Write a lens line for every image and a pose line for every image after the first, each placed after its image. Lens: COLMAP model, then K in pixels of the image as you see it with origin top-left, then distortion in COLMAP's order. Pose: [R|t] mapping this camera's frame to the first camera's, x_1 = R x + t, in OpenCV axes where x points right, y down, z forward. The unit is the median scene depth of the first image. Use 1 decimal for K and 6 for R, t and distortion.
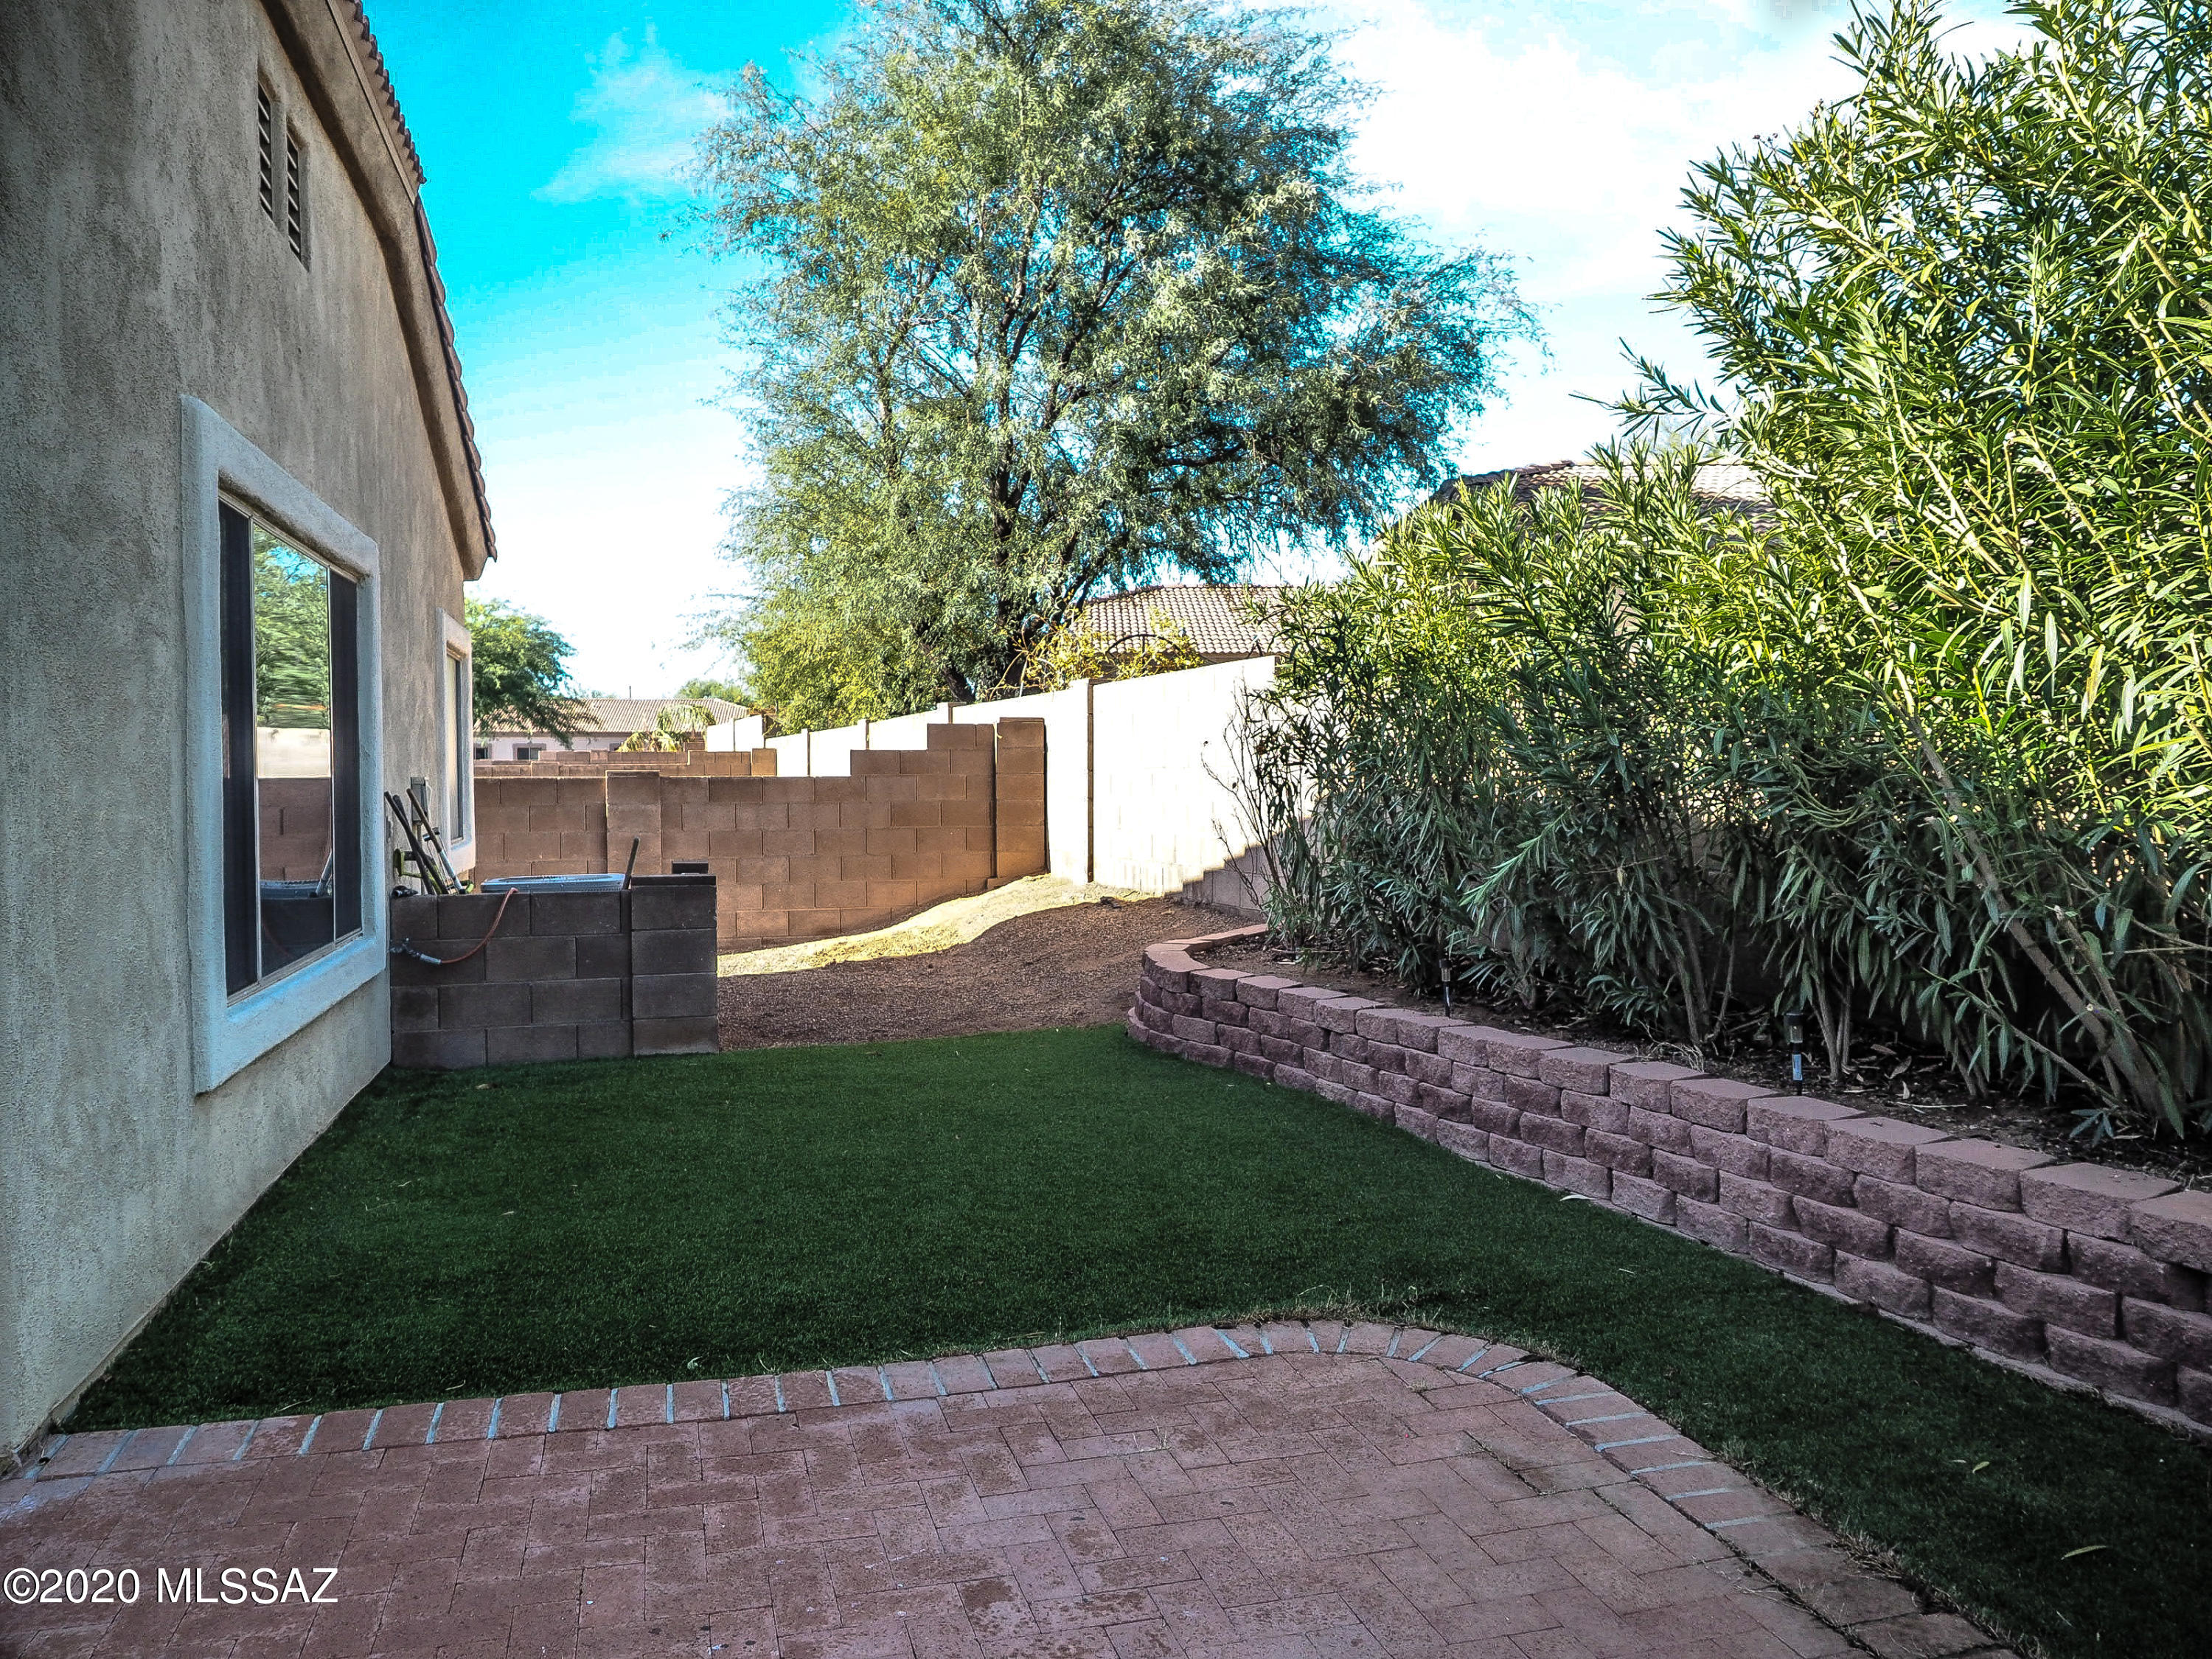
lens RADIAL K [[1642.9, 0, 1104.9], [0, 1642.9, 826.6], [0, 0, 1]] dist [-0.006898, 0.002559]
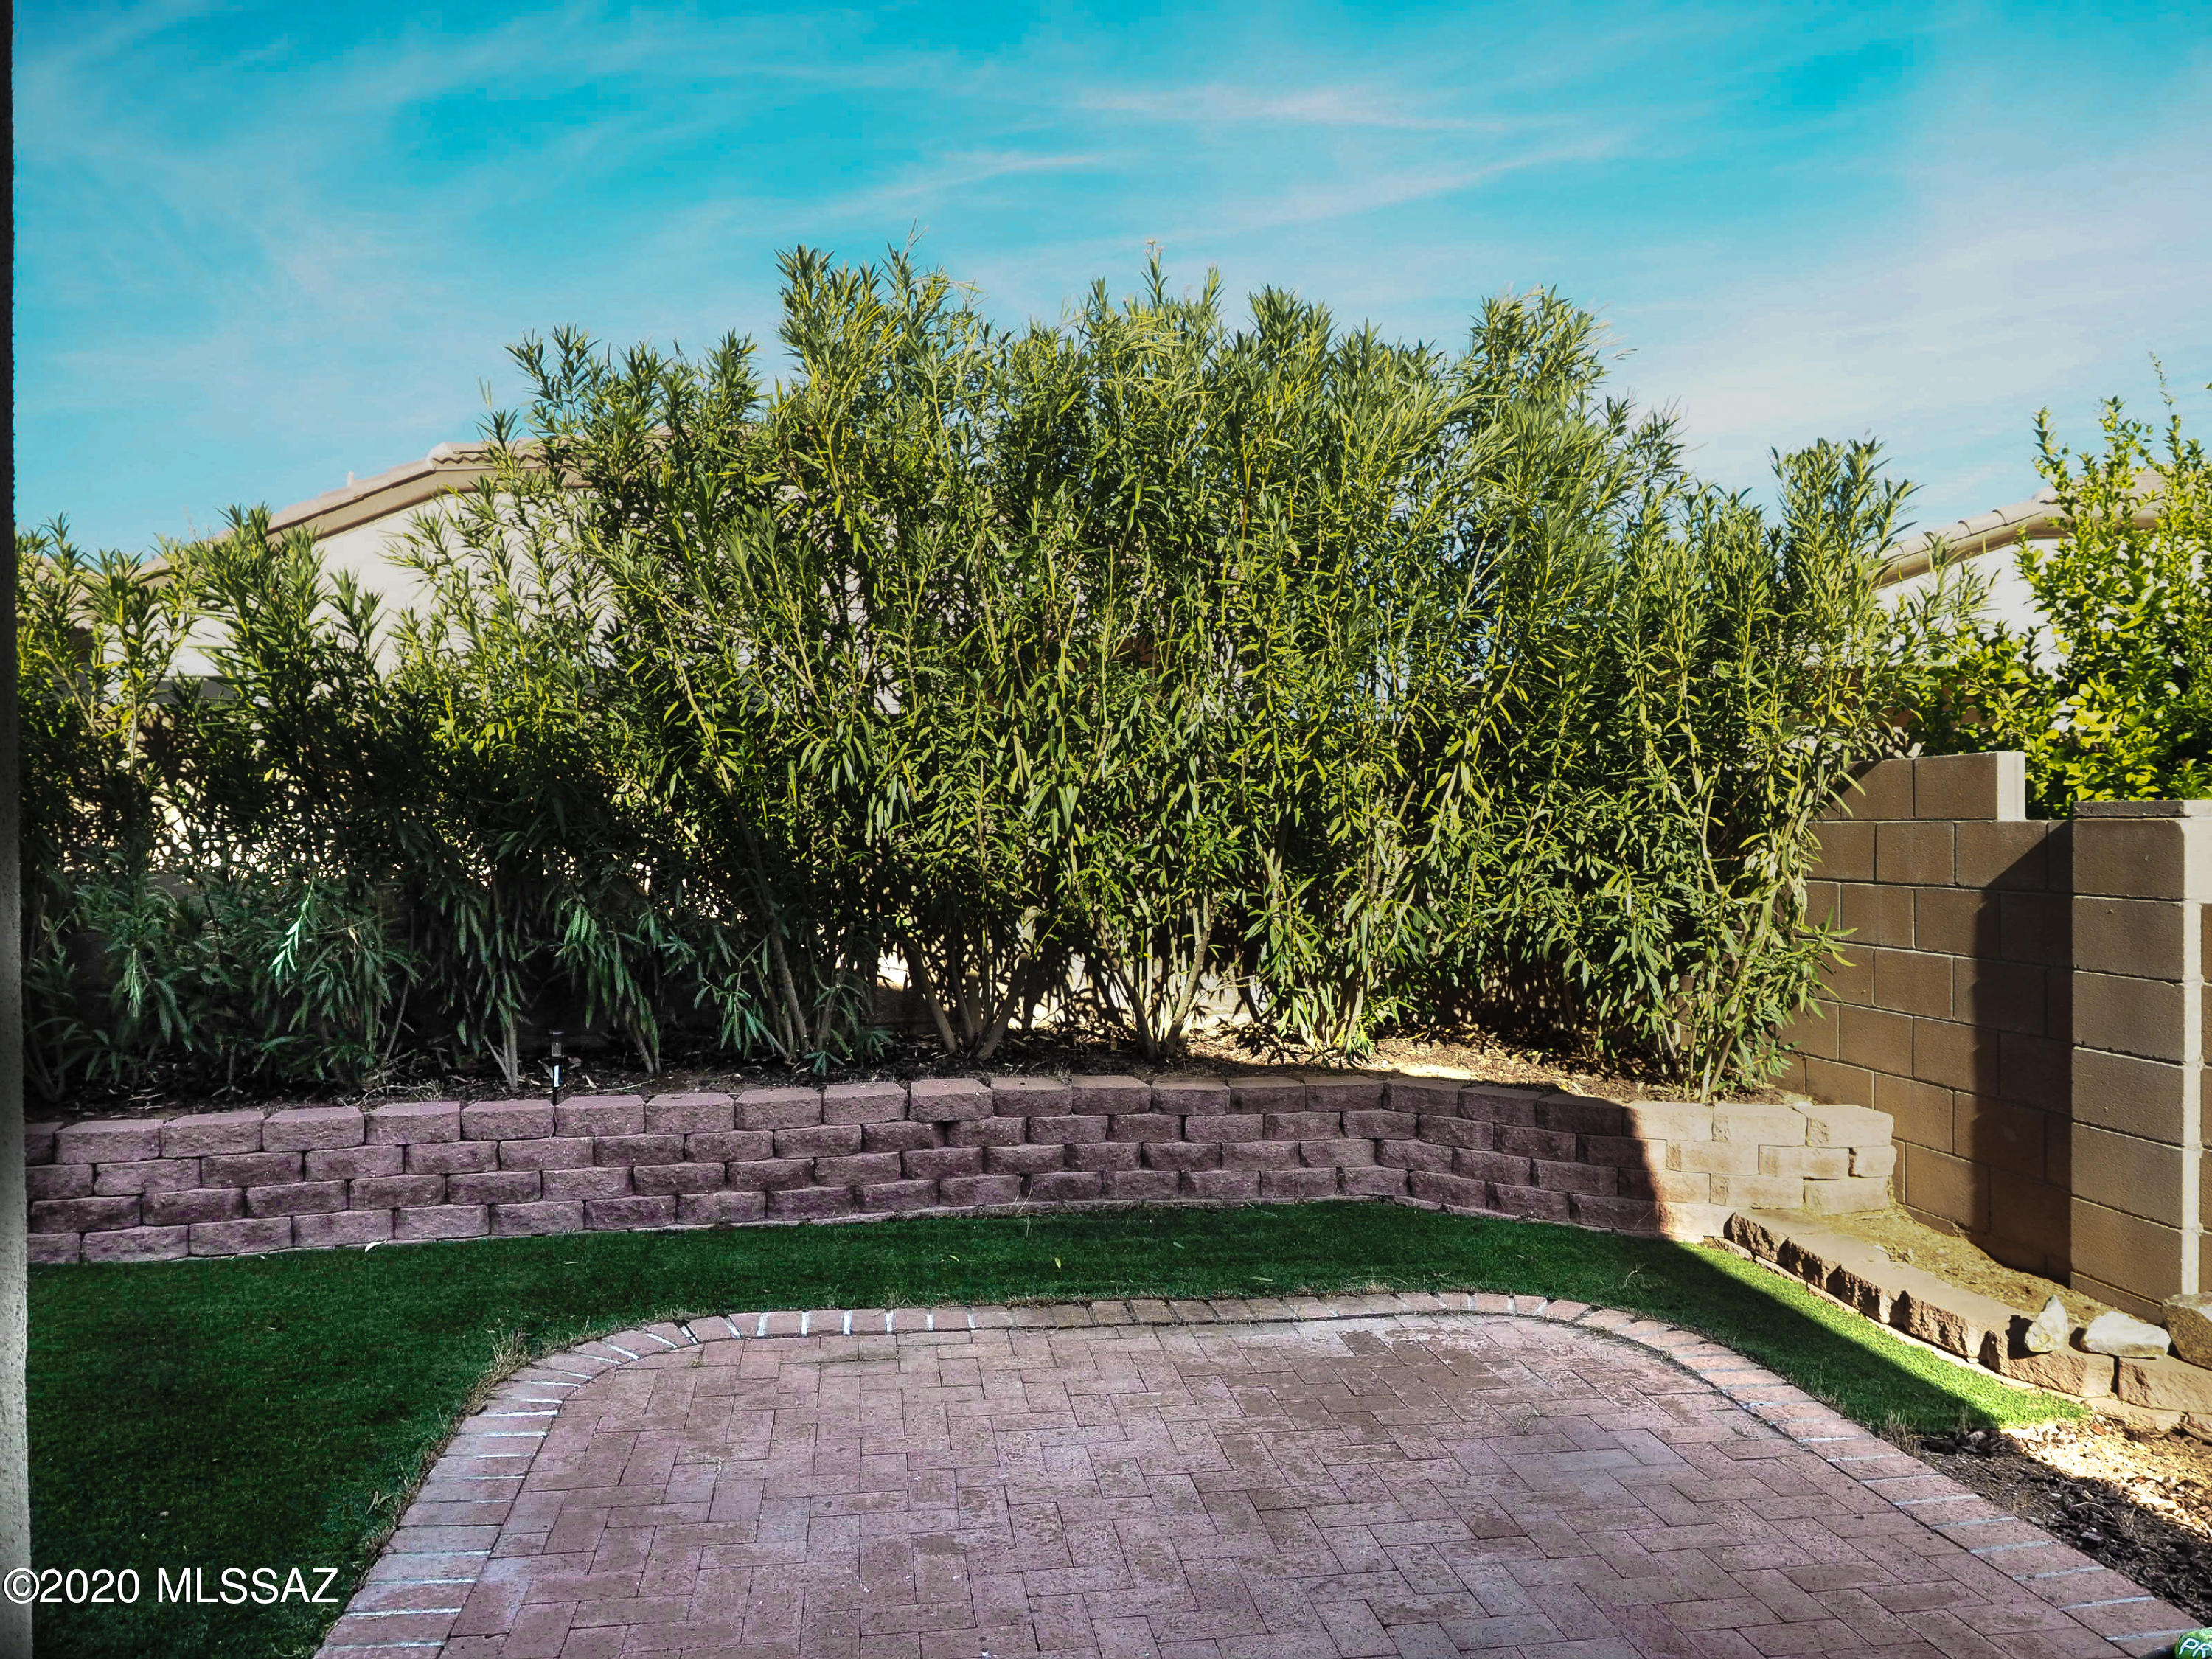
lens RADIAL K [[1642.9, 0, 1107.8], [0, 1642.9, 827.8], [0, 0, 1]] dist [-0.006898, 0.002559]
pose [[0.096808, -0.003303, 0.995298, -0.982702], [0.025218, 0.999682, 0.000865, -0.040160], [-0.994984, 0.025016, 0.096861, 0.591124]]
